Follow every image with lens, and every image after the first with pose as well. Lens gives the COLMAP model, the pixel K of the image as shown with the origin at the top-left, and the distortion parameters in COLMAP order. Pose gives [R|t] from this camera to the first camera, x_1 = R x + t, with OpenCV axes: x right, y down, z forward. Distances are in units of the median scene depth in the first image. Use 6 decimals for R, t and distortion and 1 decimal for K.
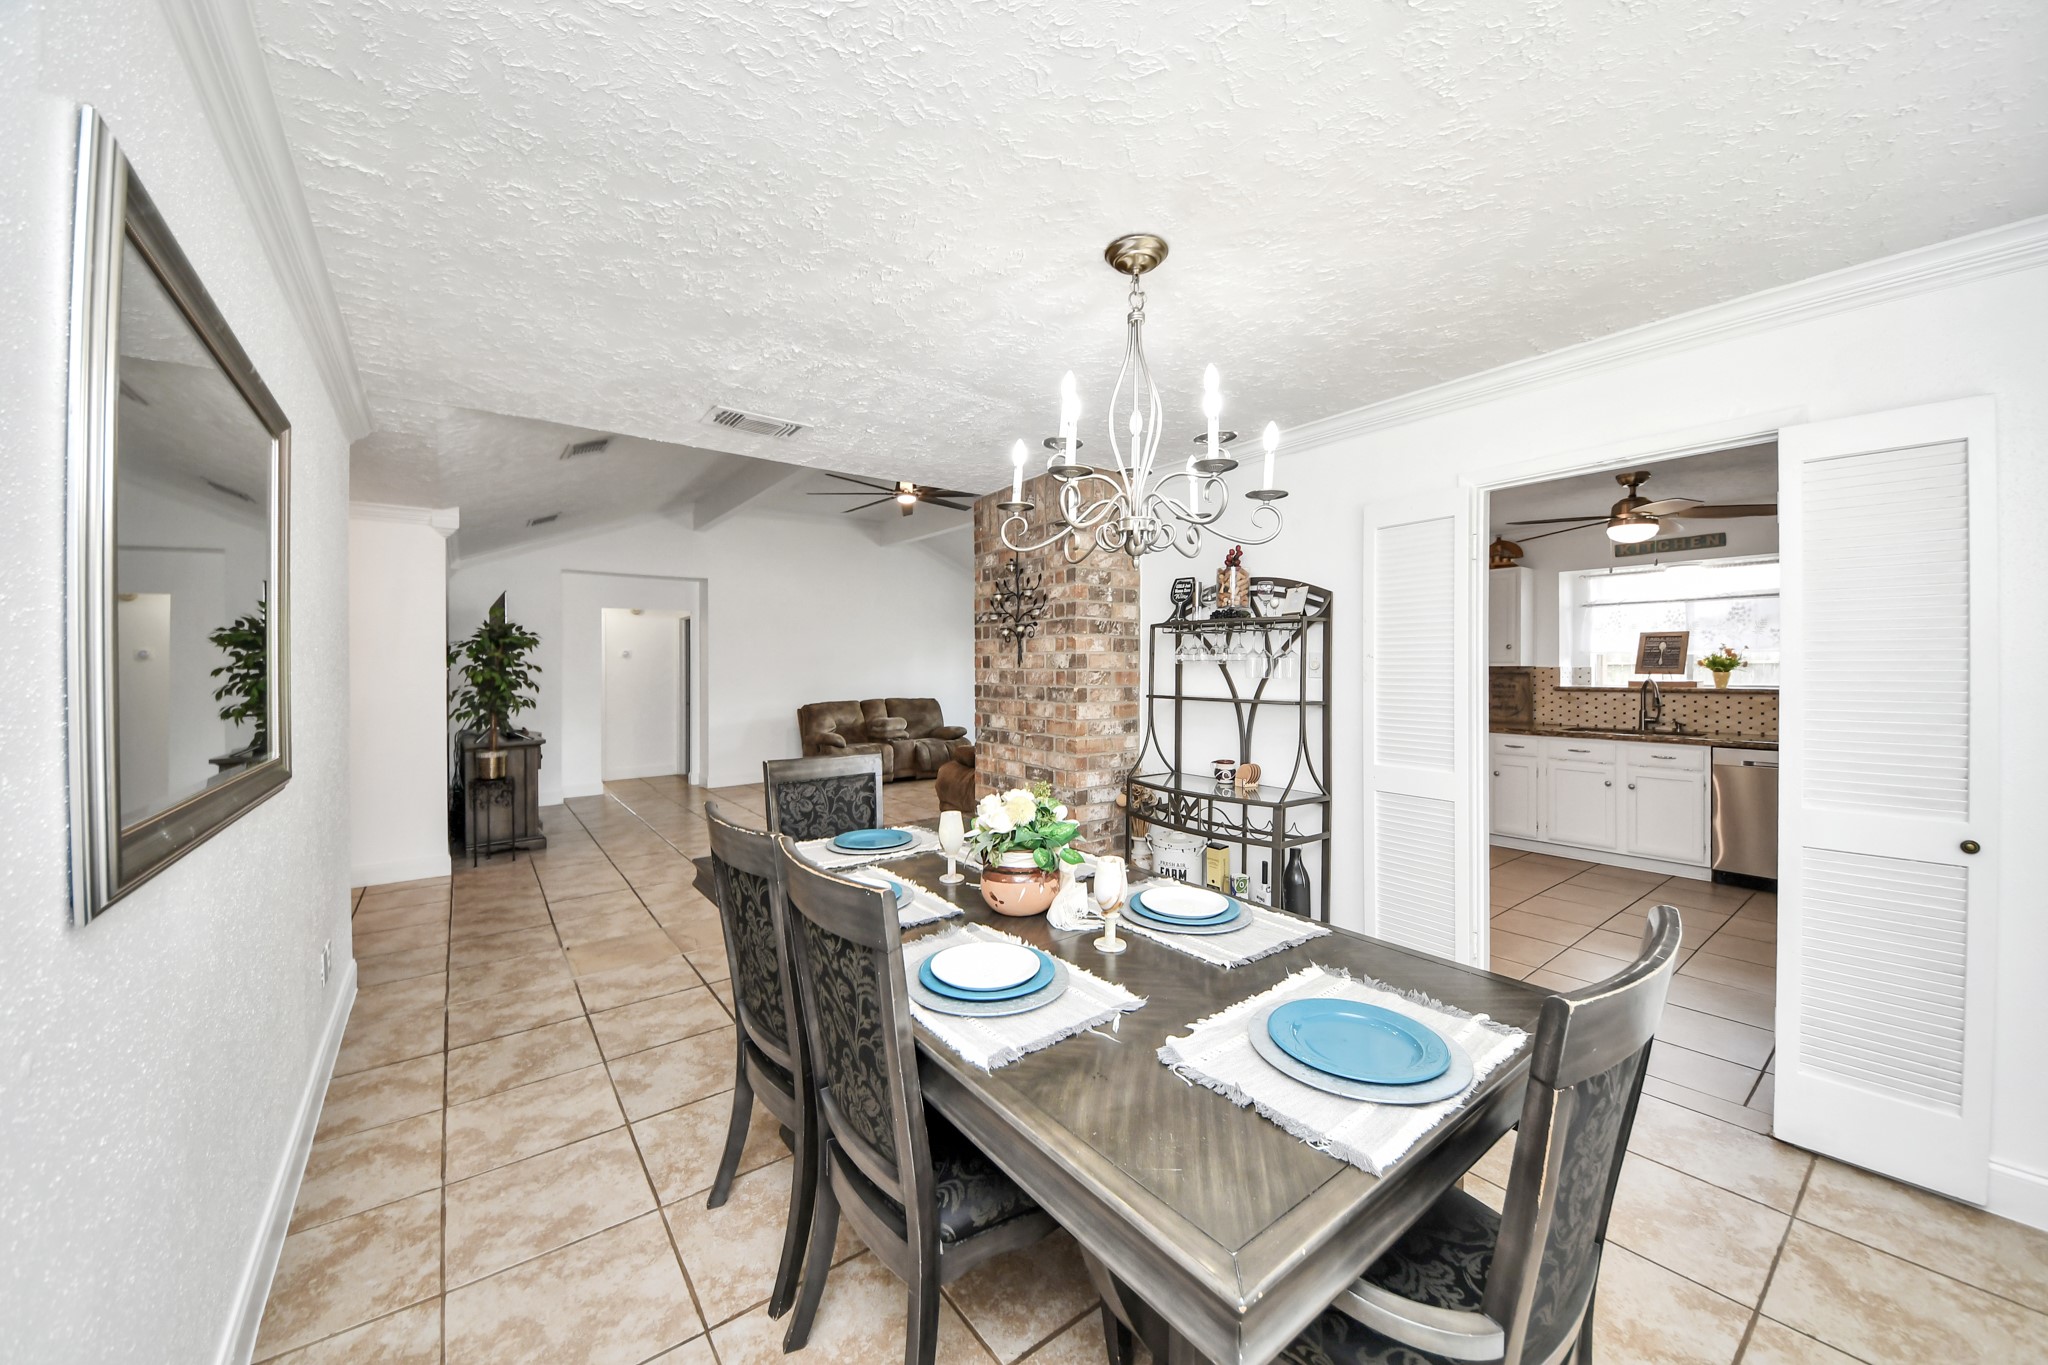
lens RADIAL K [[751.4, 0, 1035.2], [0, 751.4, 680.9], [0, 0, 1]] dist [0.046212, -0.028053]
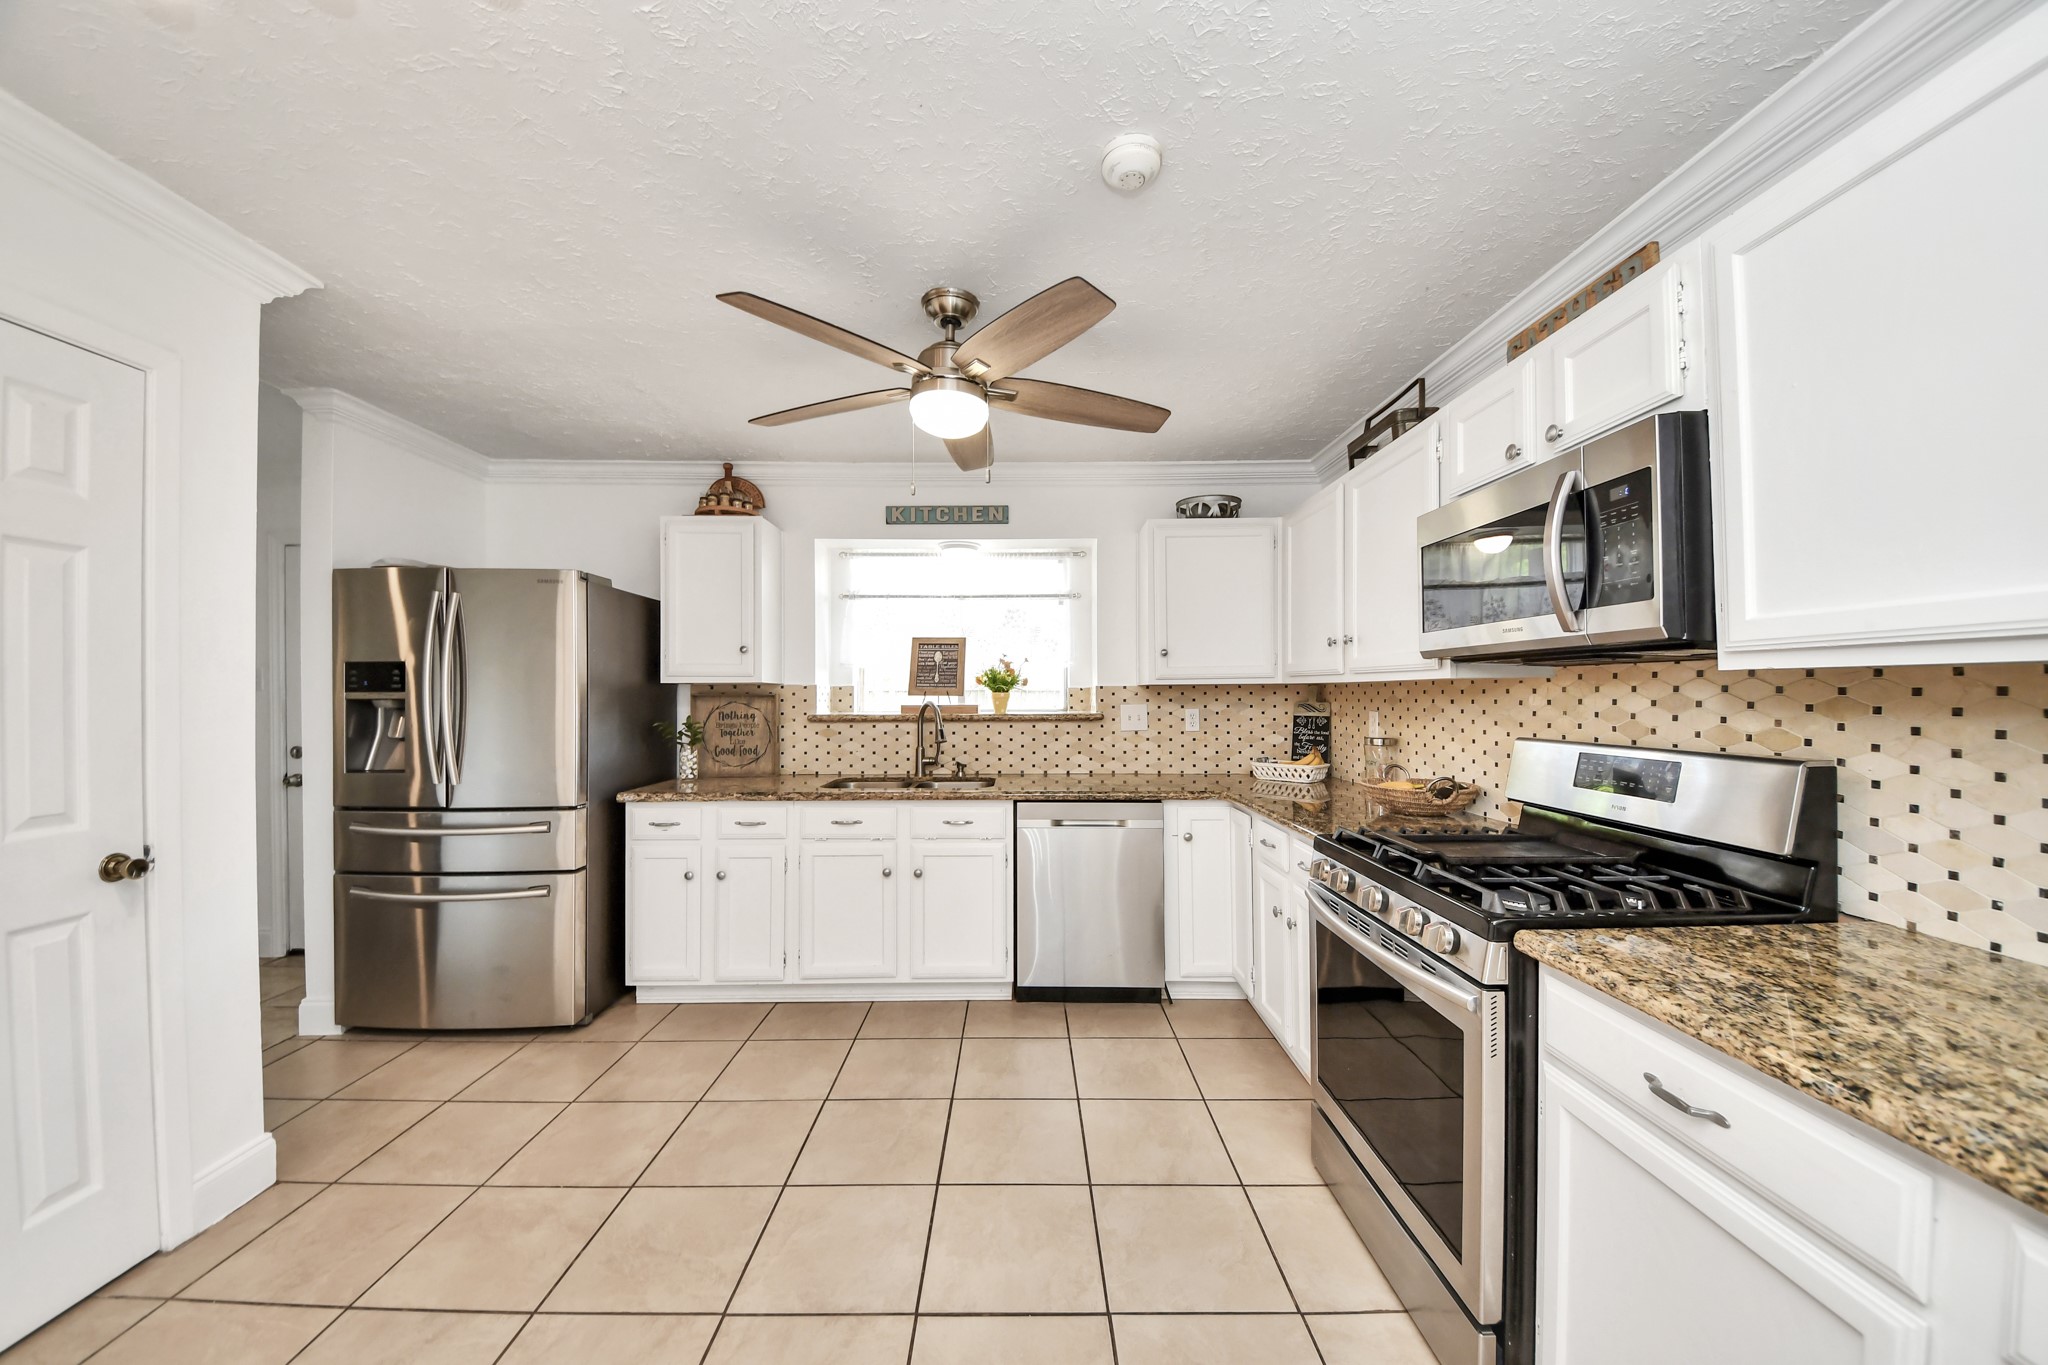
lens RADIAL K [[751.4, 0, 1035.2], [0, 751.4, 680.9], [0, 0, 1]] dist [0.046212, -0.028053]
pose [[0.613933, 0.017484, 0.789164, 0.318772], [0.012365, 0.999419, -0.031762, 0.001124], [-0.789261, 0.029258, 0.613360, 0.494716]]
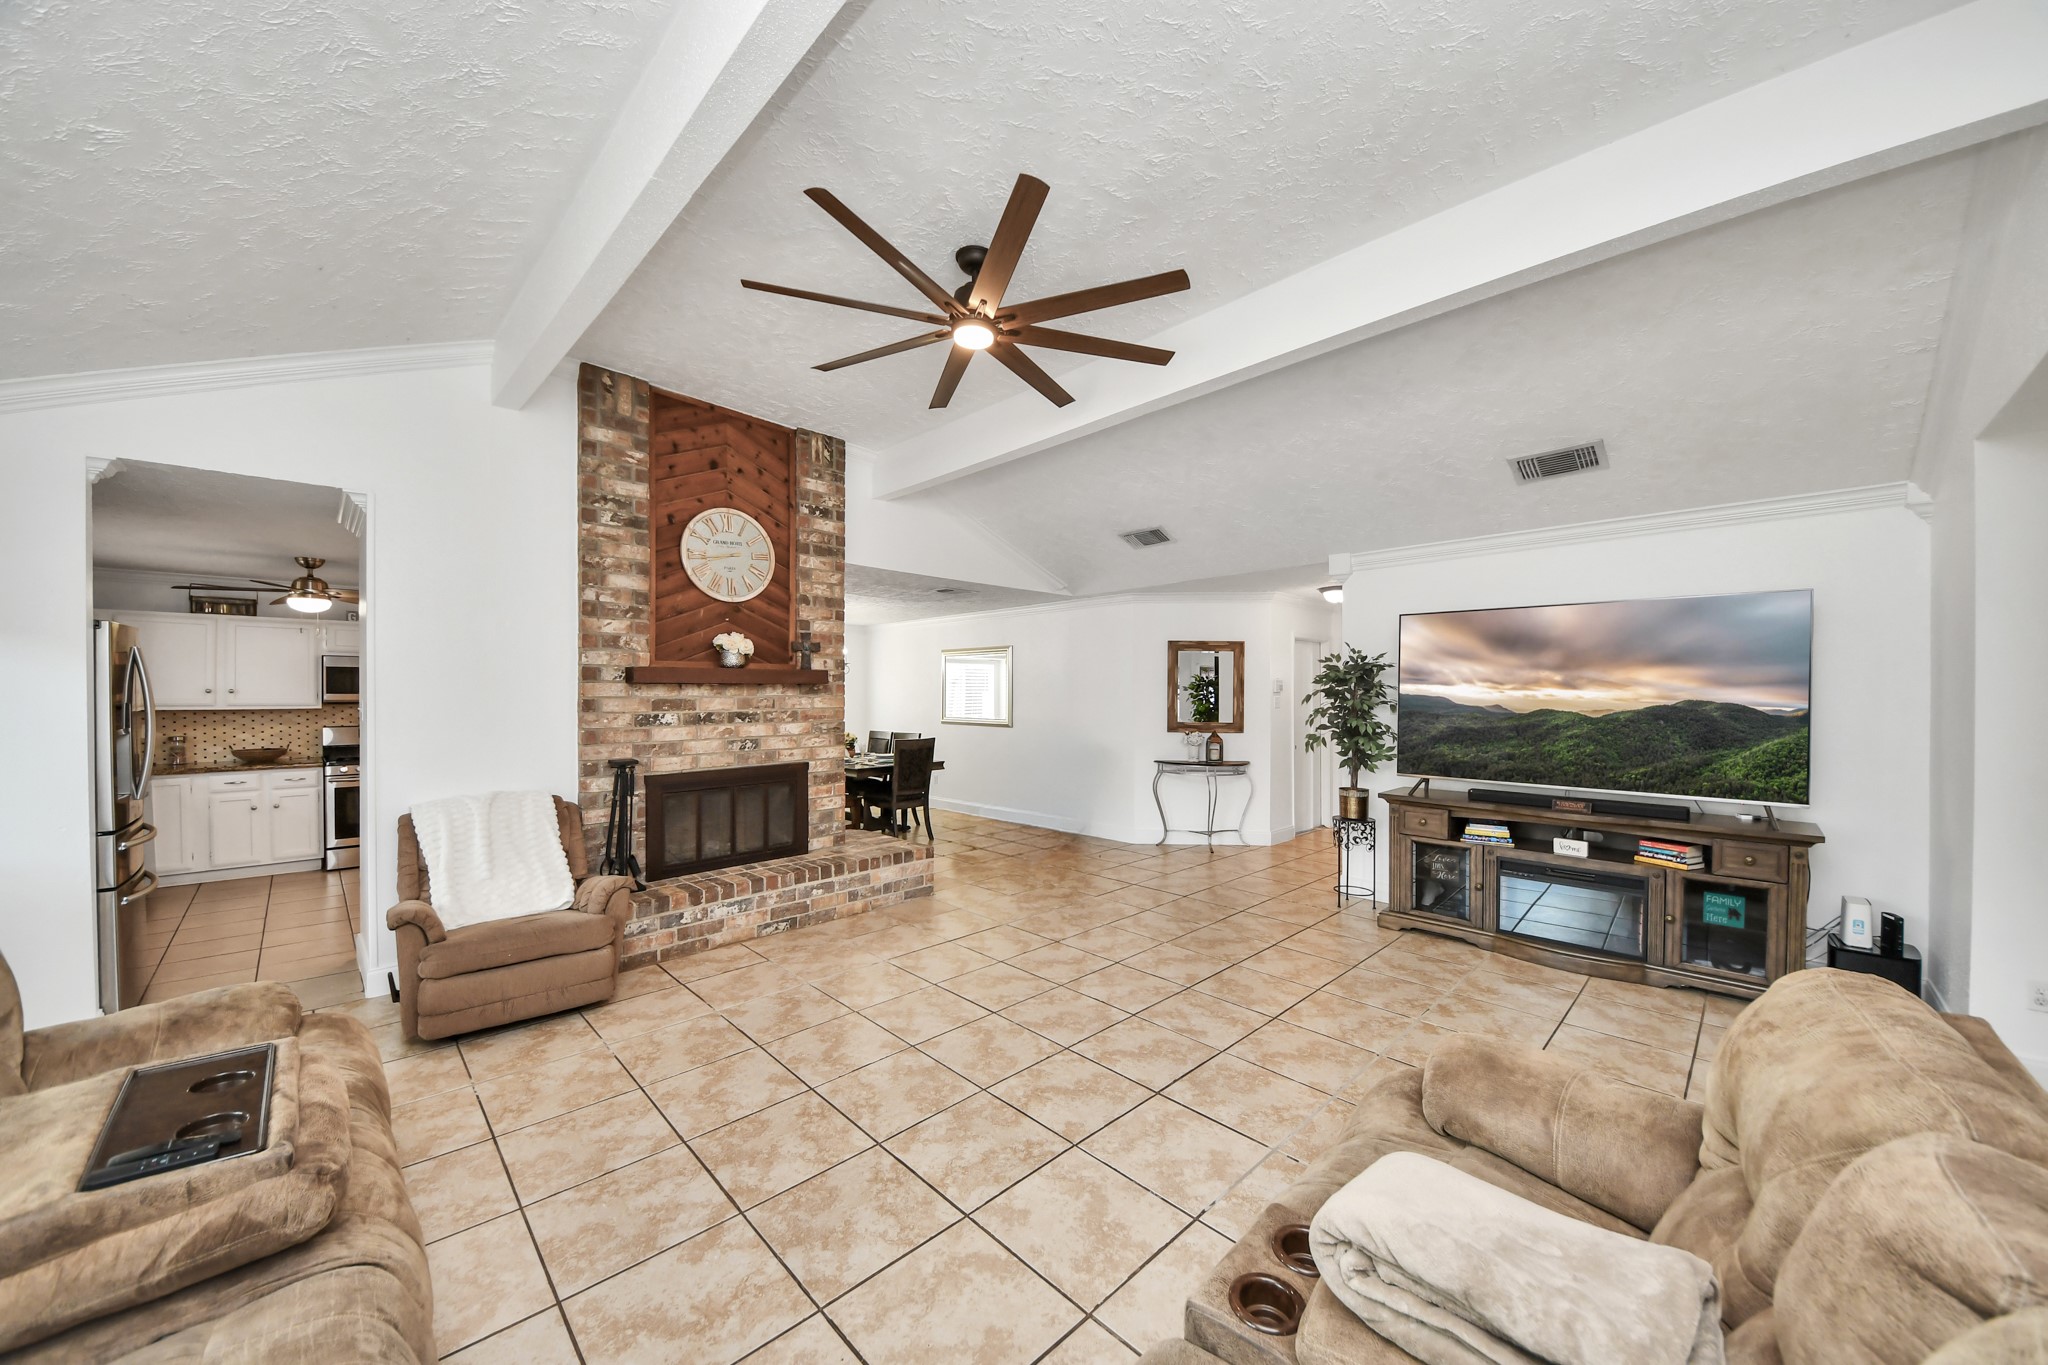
lens RADIAL K [[711.6, 0, 1042.2], [0, 711.6, 707.4], [0, 0, 1]] dist [0.000746, -0.009606]
pose [[-0.988935, 0.005590, -0.148247, -0.193181], [0.001359, 0.999589, 0.028623, -0.042127], [0.148346, 0.028105, -0.988536, 1.835676]]
